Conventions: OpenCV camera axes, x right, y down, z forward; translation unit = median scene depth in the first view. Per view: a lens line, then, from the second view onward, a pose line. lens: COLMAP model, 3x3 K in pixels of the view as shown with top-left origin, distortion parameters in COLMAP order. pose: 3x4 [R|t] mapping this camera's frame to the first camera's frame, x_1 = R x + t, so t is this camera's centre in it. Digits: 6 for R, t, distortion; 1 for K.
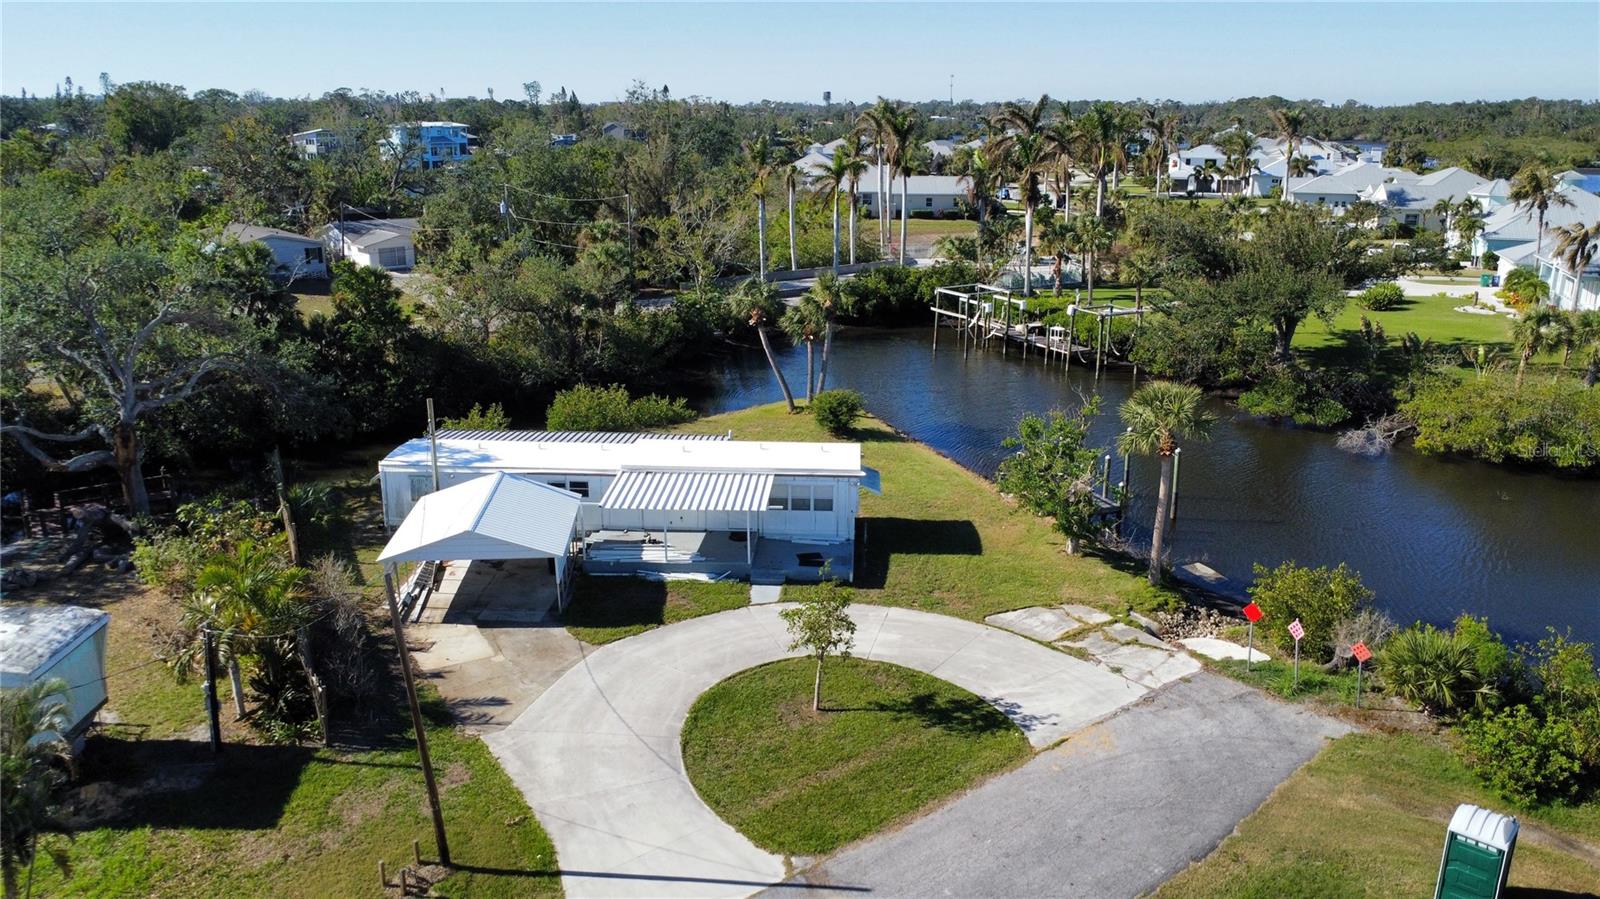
lens RADIAL K [[1191.2, 0, 800.0], [0, 1191.2, 449.5], [0, 0, 1]] dist [-0.004788, 0.004862]
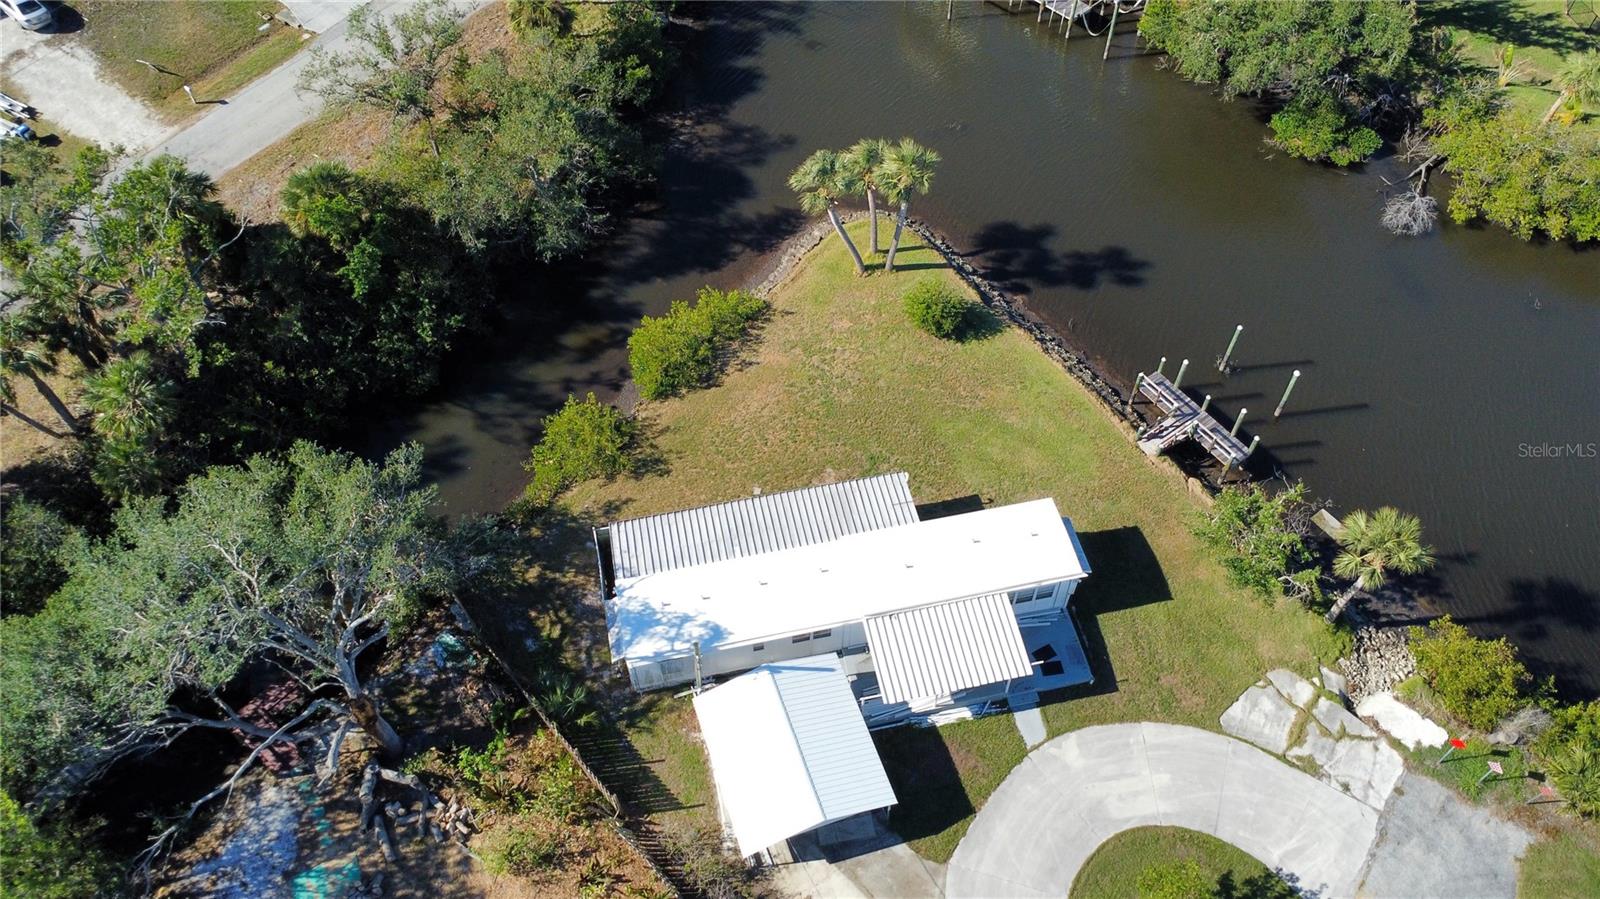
lens RADIAL K [[1191.2, 0, 800.0], [0, 1191.2, 449.5], [0, 0, 1]] dist [-0.004788, 0.004862]
pose [[0.964975, -0.219185, 0.144158, -0.364187], [0.084026, 0.778784, 0.621639, -0.848325], [-0.248522, -0.587753, 0.769924, 0.340632]]
